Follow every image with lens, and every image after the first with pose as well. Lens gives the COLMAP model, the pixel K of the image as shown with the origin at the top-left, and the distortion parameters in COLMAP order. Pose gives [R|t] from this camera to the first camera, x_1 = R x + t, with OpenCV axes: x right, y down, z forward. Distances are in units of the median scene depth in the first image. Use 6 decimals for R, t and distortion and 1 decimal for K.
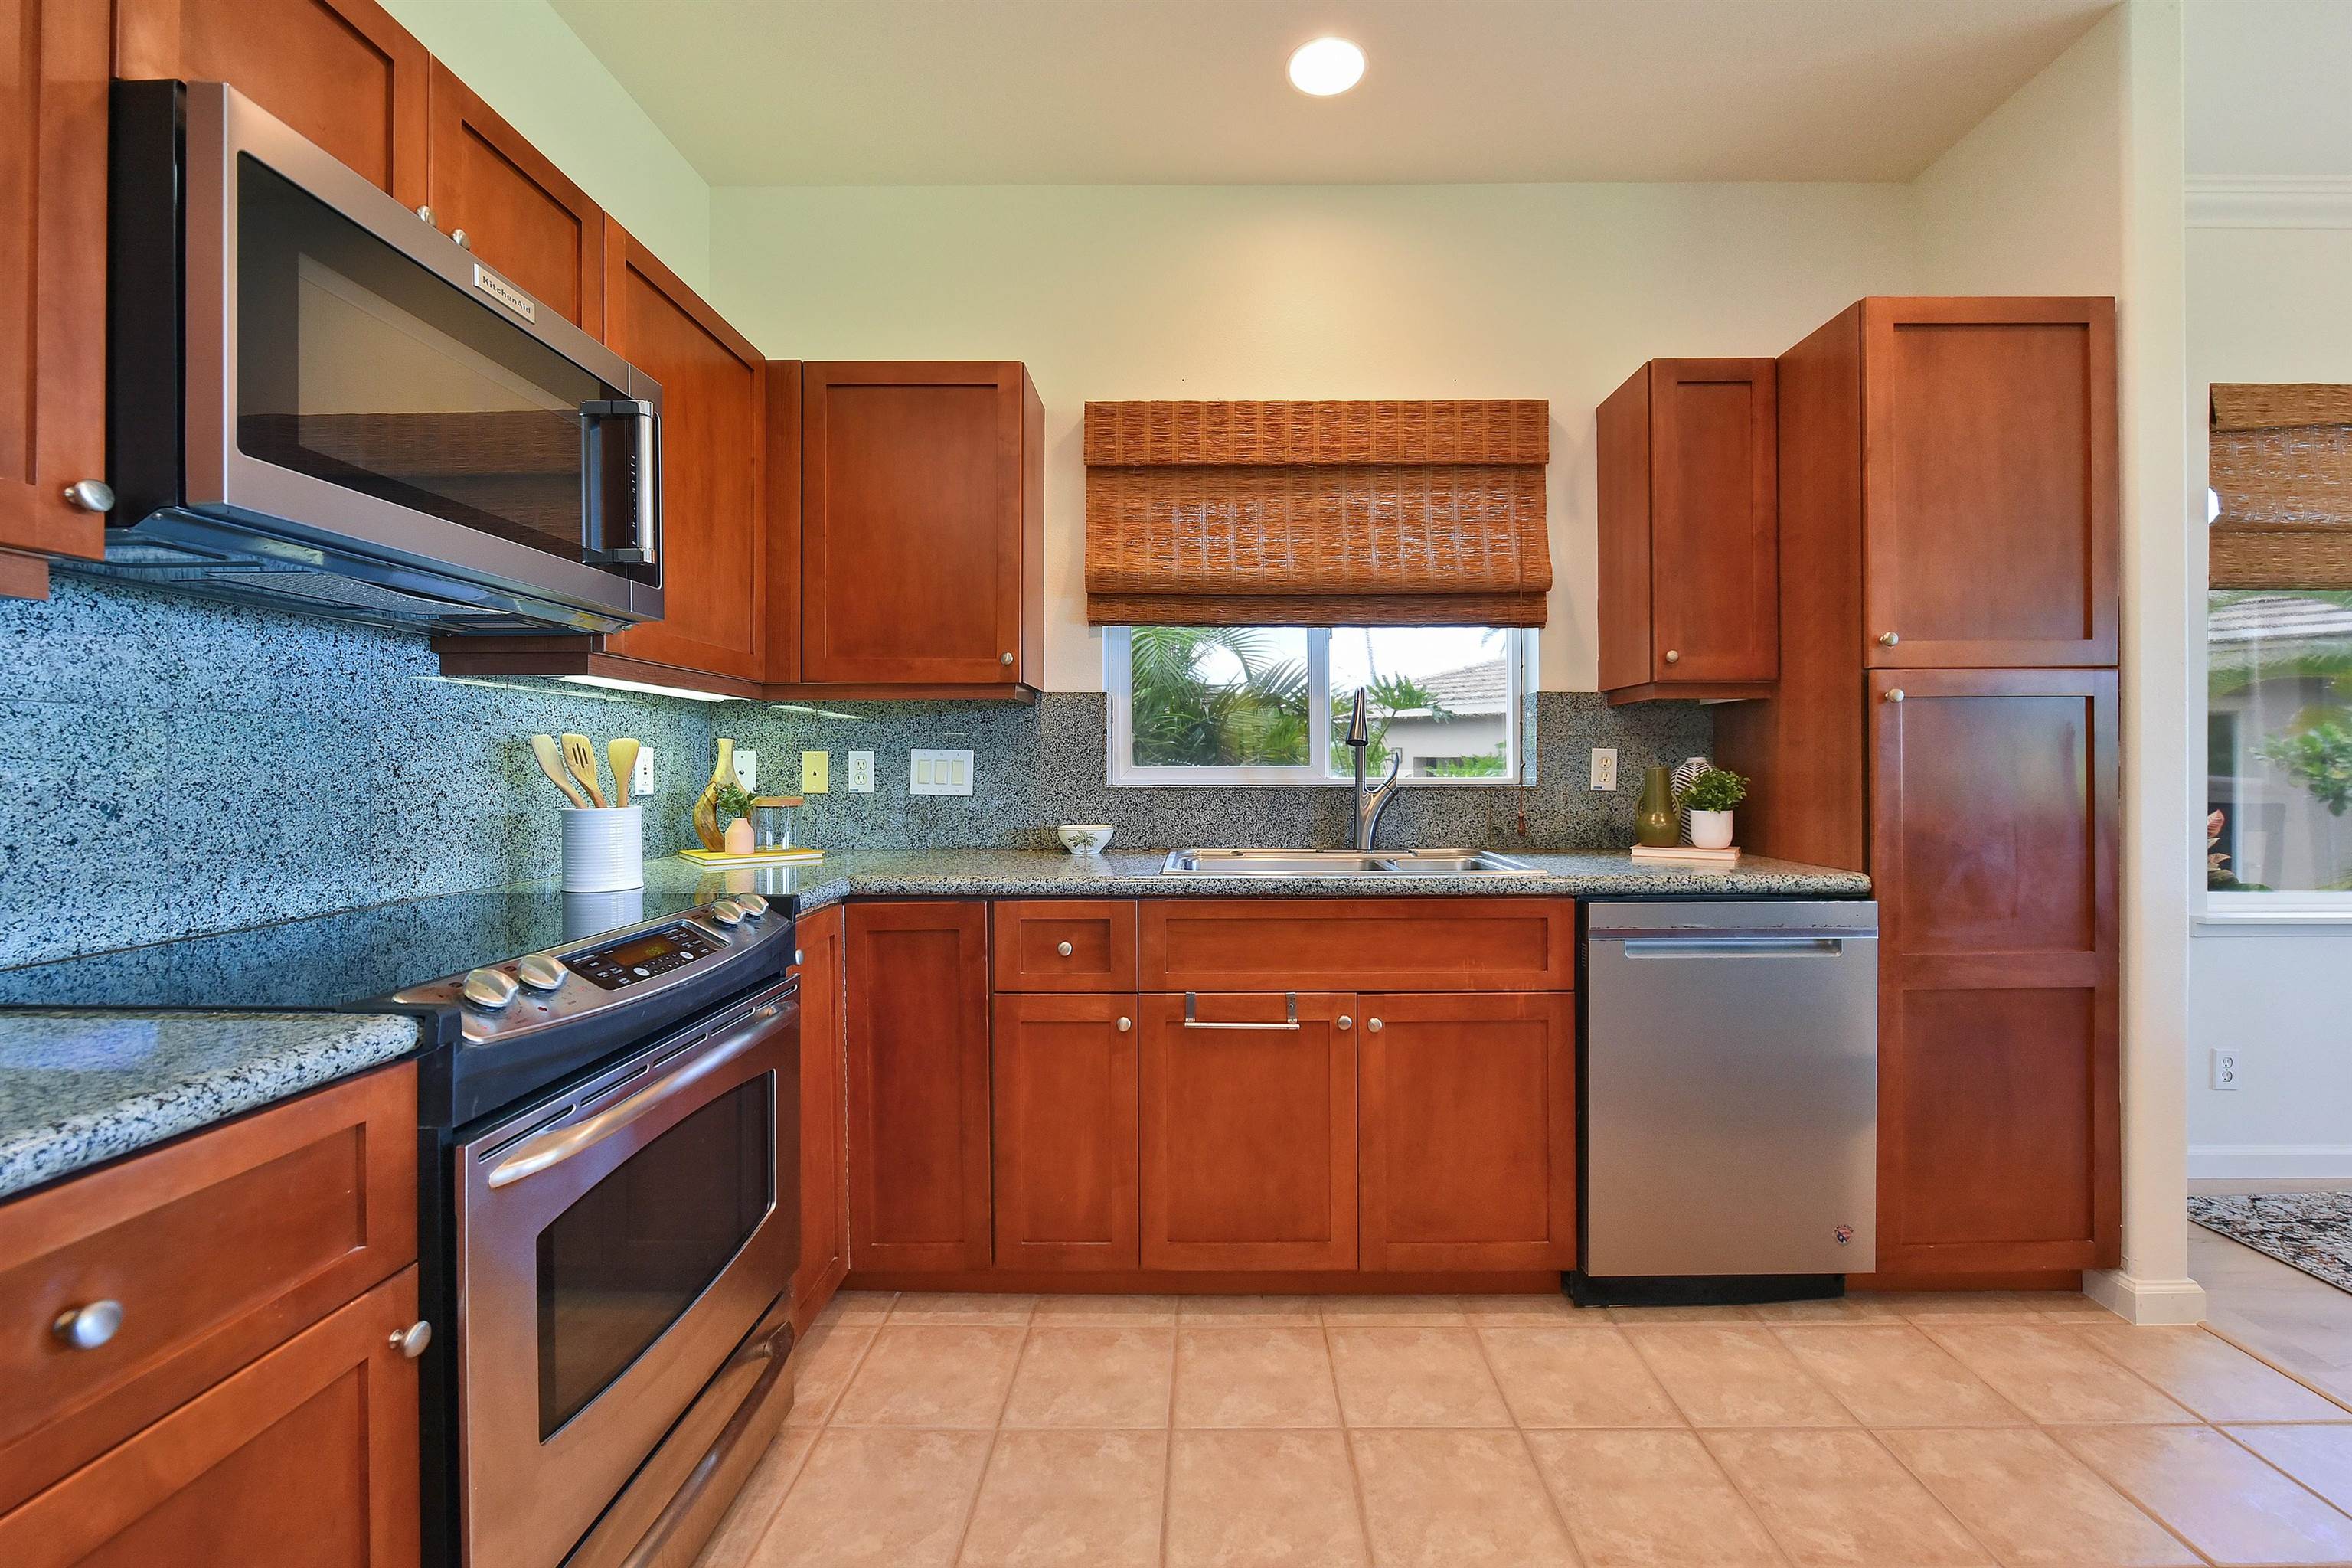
lens RADIAL K [[961.1, 0, 1190.5], [0, 961.1, 767.4], [0, 0, 1]] dist [-0.003780, -0.000060]
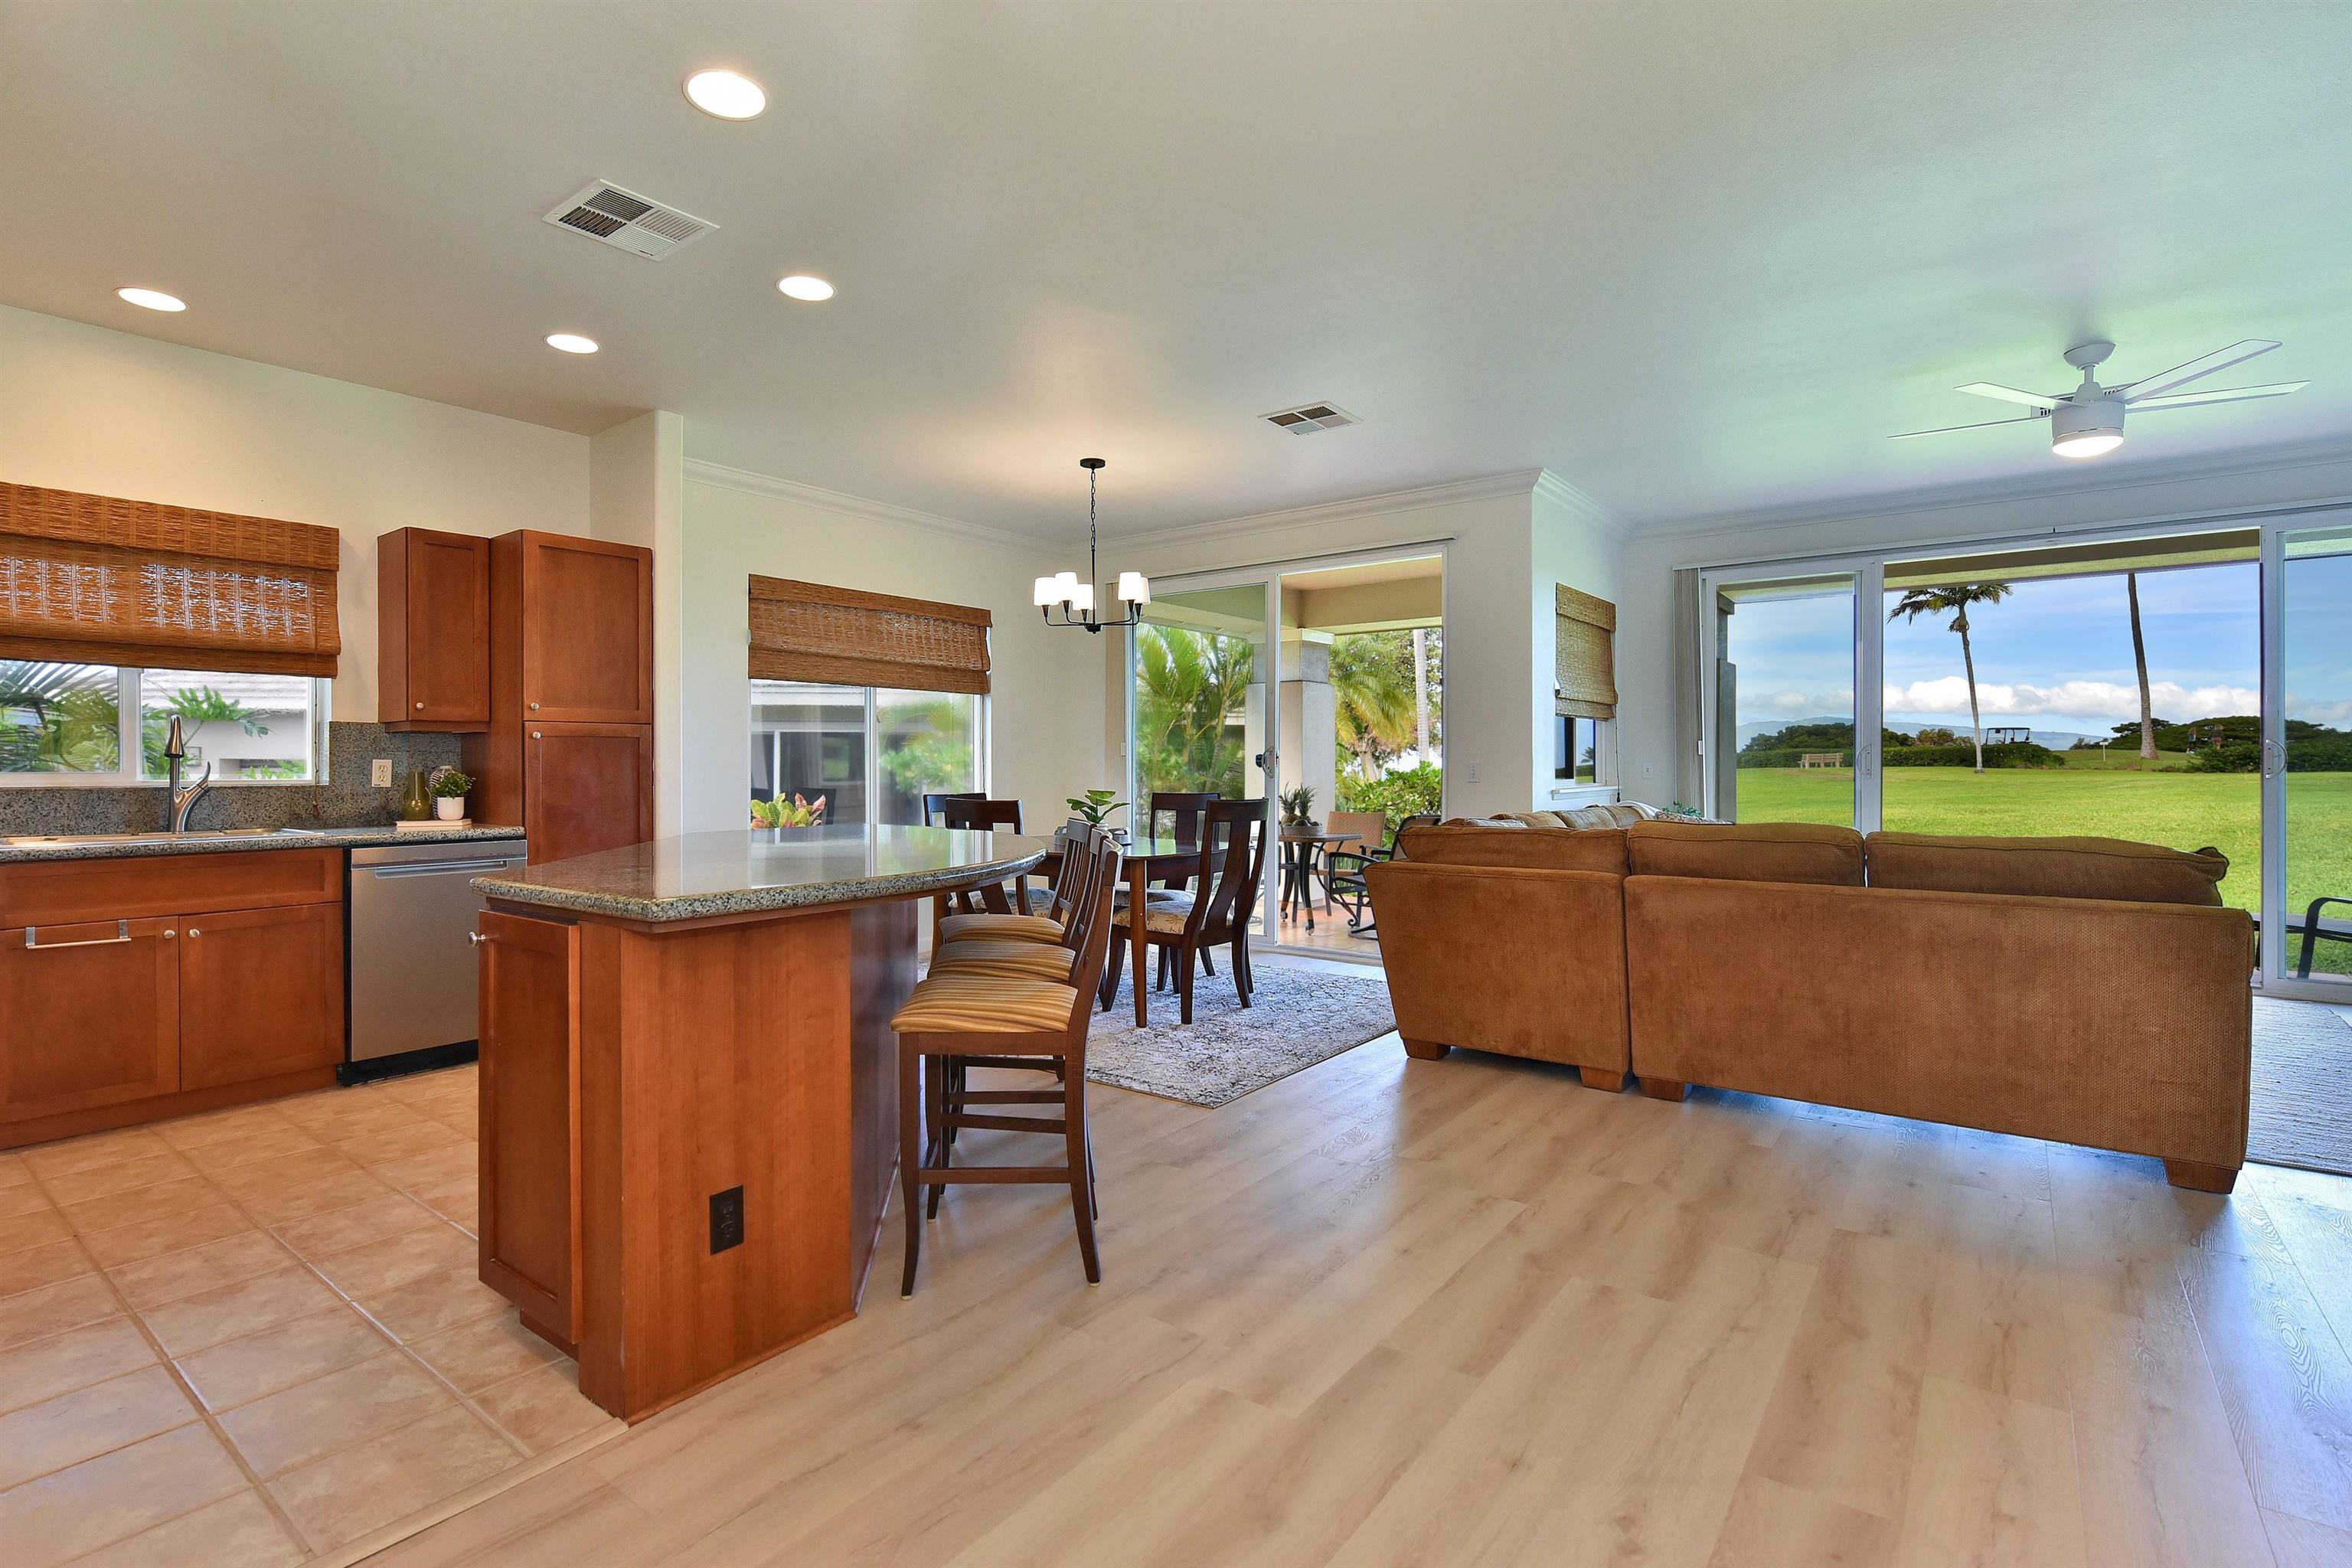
lens RADIAL K [[1089.3, 0, 1185.8], [0, 1089.3, 765.9], [0, 0, 1]] dist [-0.013304, -0.000222]
pose [[0.576389, 0.000922, 0.817175, -0.248247], [0.001692, 0.999996, -0.002322, -0.003211], [-0.817174, 0.002721, 0.576385, -1.072403]]
